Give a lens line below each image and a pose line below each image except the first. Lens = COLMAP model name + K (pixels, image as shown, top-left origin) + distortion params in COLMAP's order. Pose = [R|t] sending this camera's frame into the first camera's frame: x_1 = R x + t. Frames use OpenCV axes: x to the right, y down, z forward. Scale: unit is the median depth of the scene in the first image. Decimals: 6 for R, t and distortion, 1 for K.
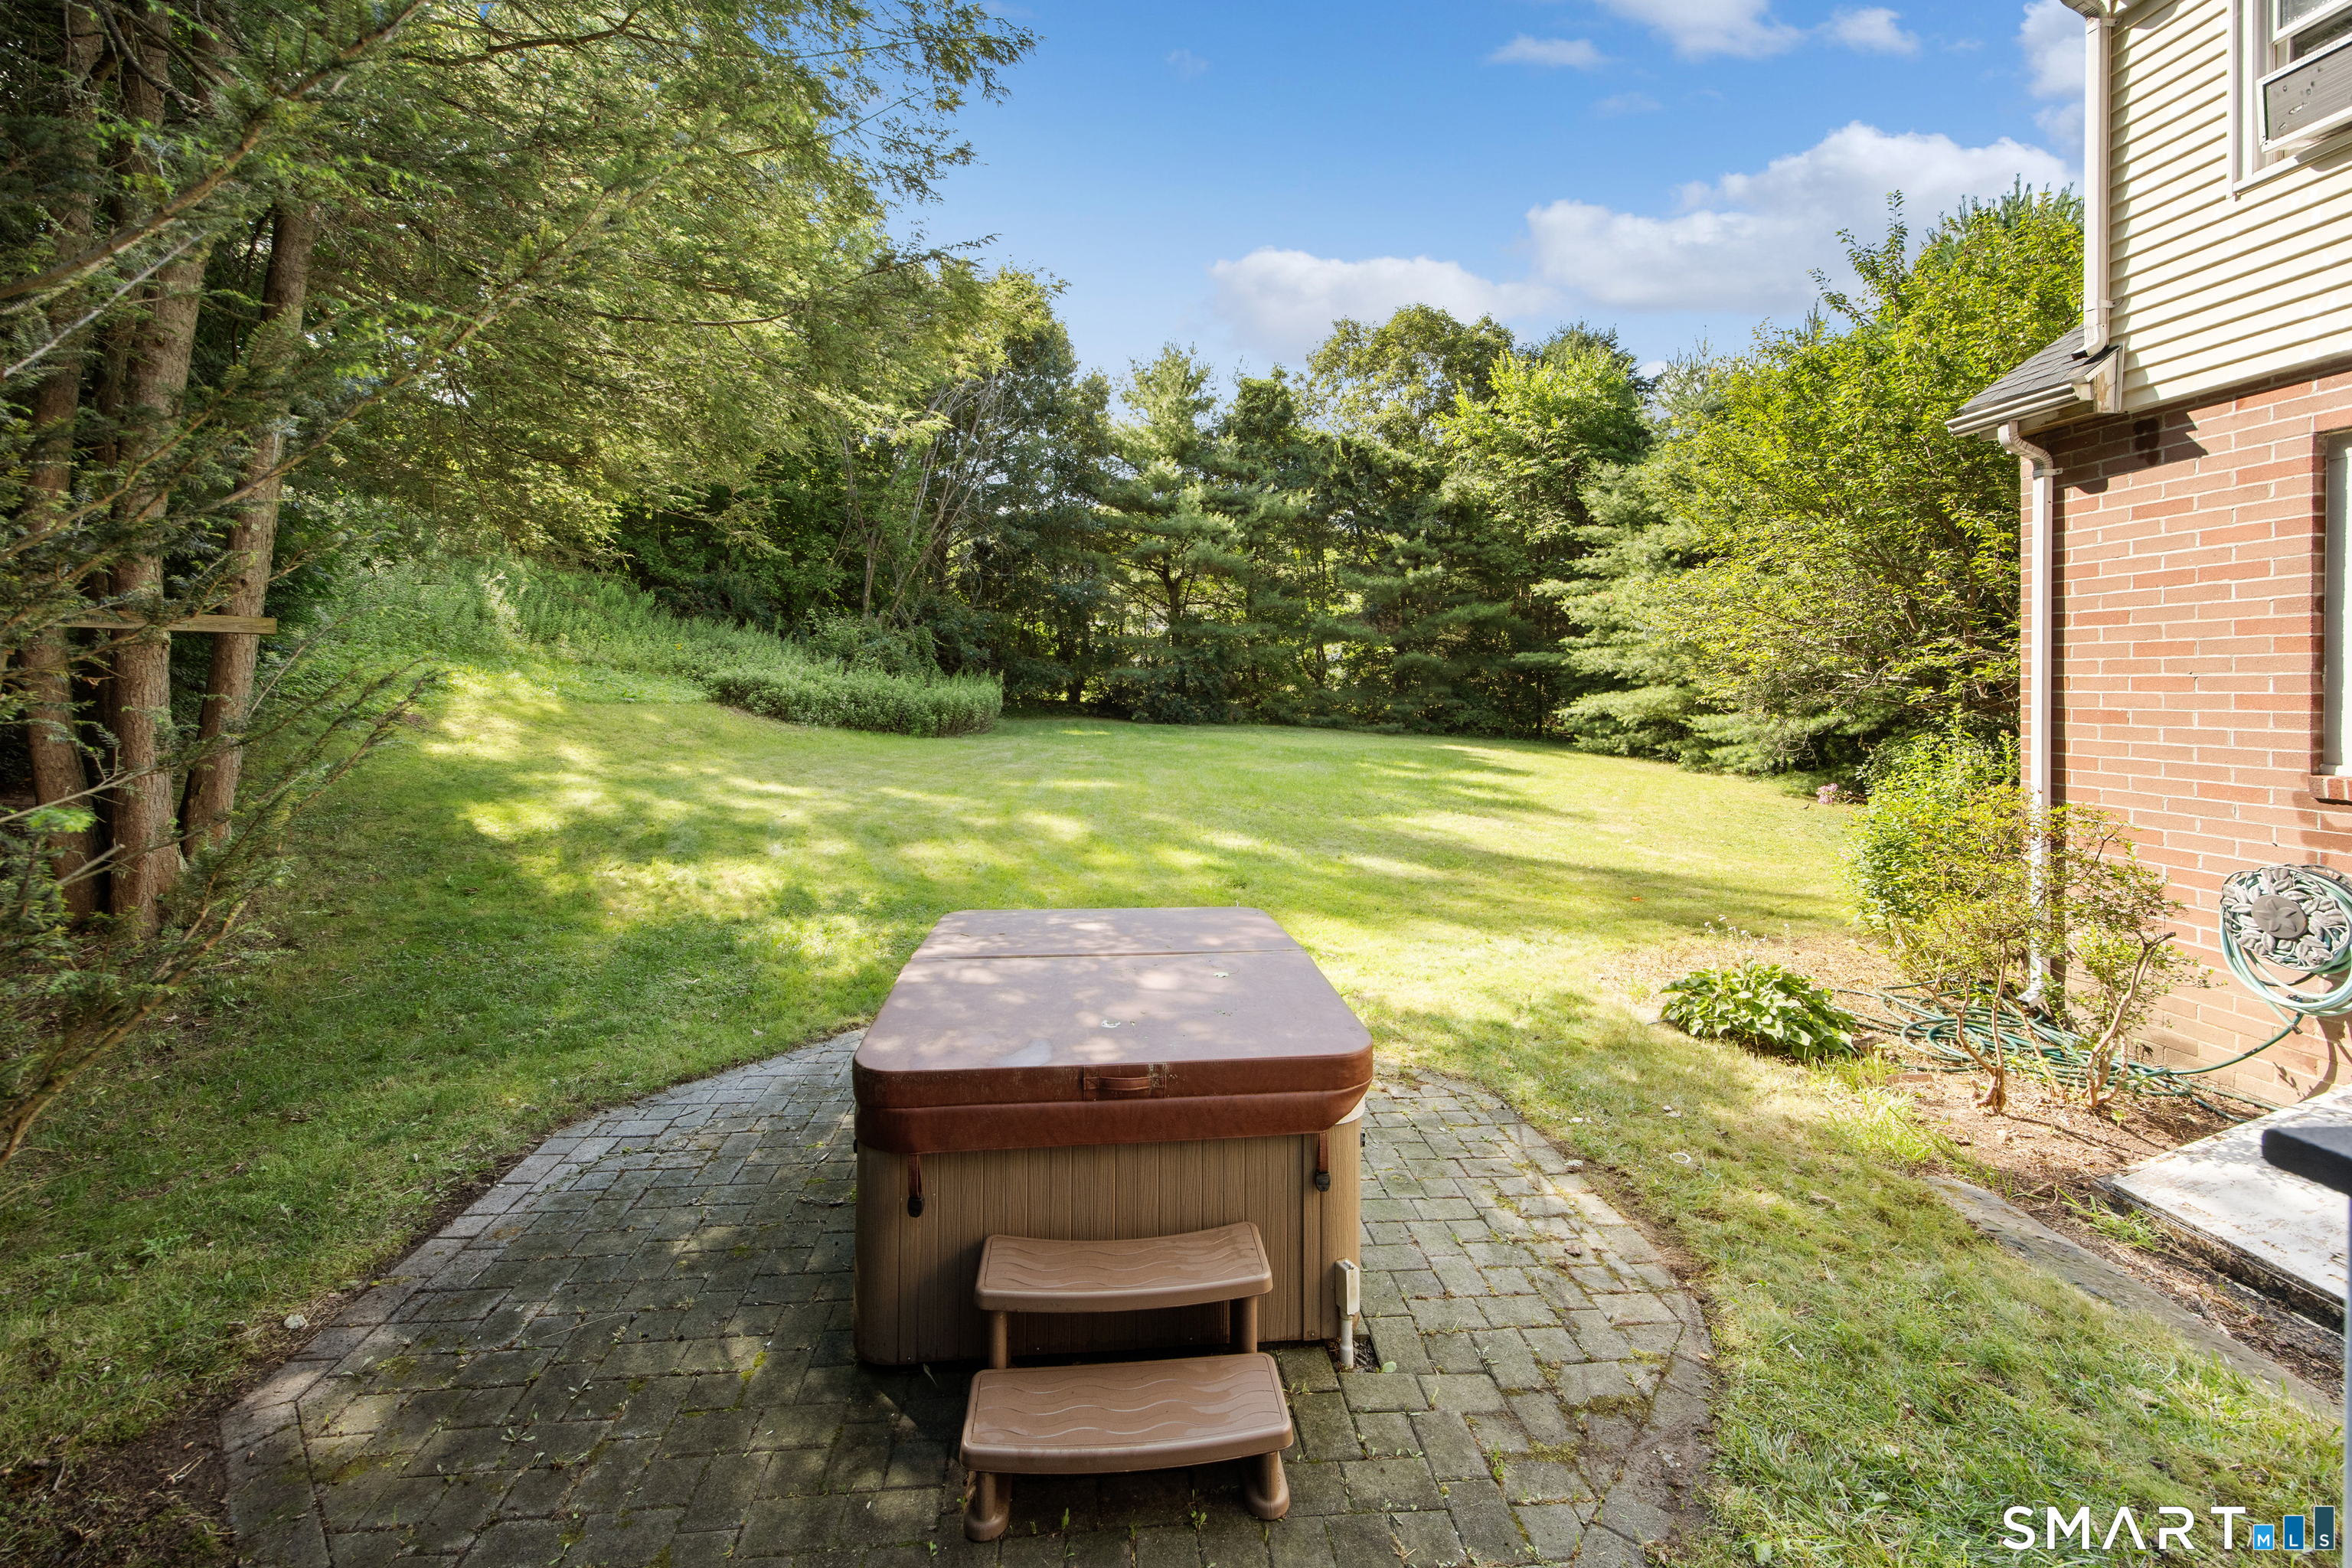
lens RADIAL K [[942.0, 0, 1178.0], [0, 942.0, 666.5], [0, 0, 1]] dist [0.000295, -0.000125]
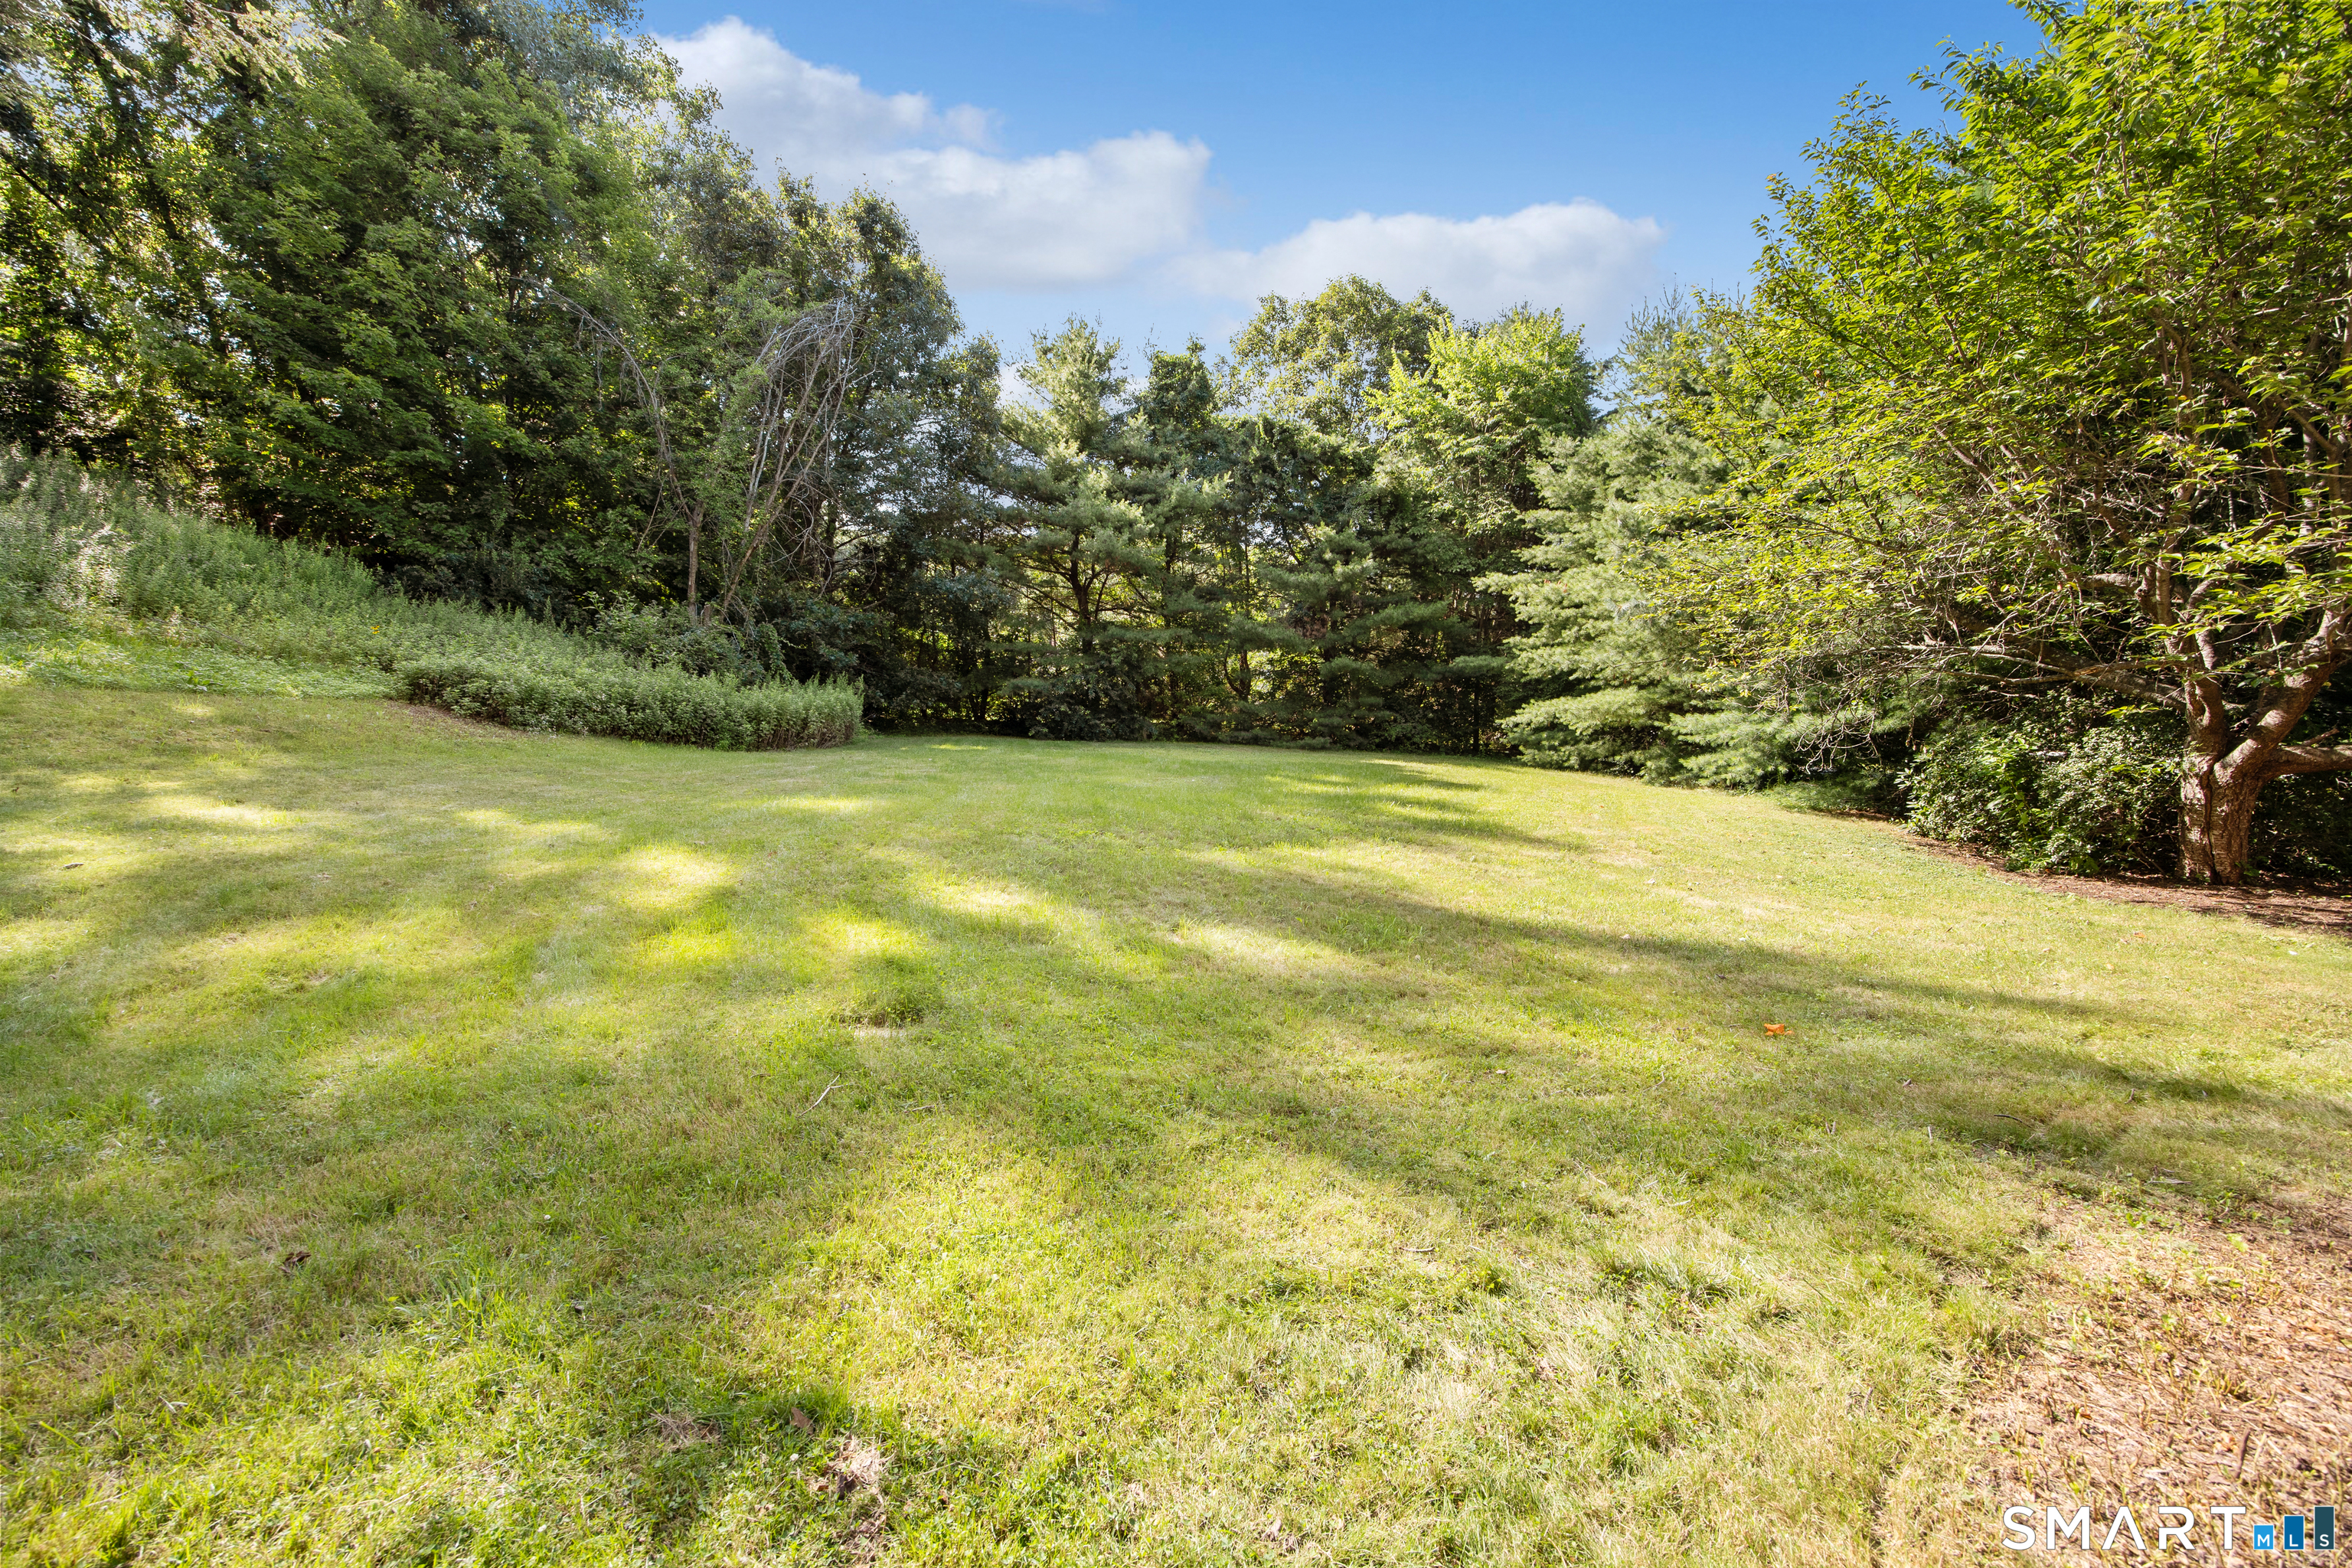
lens RADIAL K [[926.6, 0, 1177.4], [0, 926.6, 733.5], [0, 0, 1]] dist [0.000265, -0.000009]
pose [[0.997972, -0.004903, 0.063460, 0.037203], [0.002180, 0.999077, 0.042910, 0.018309], [-0.063612, -0.042685, 0.997061, 0.127020]]
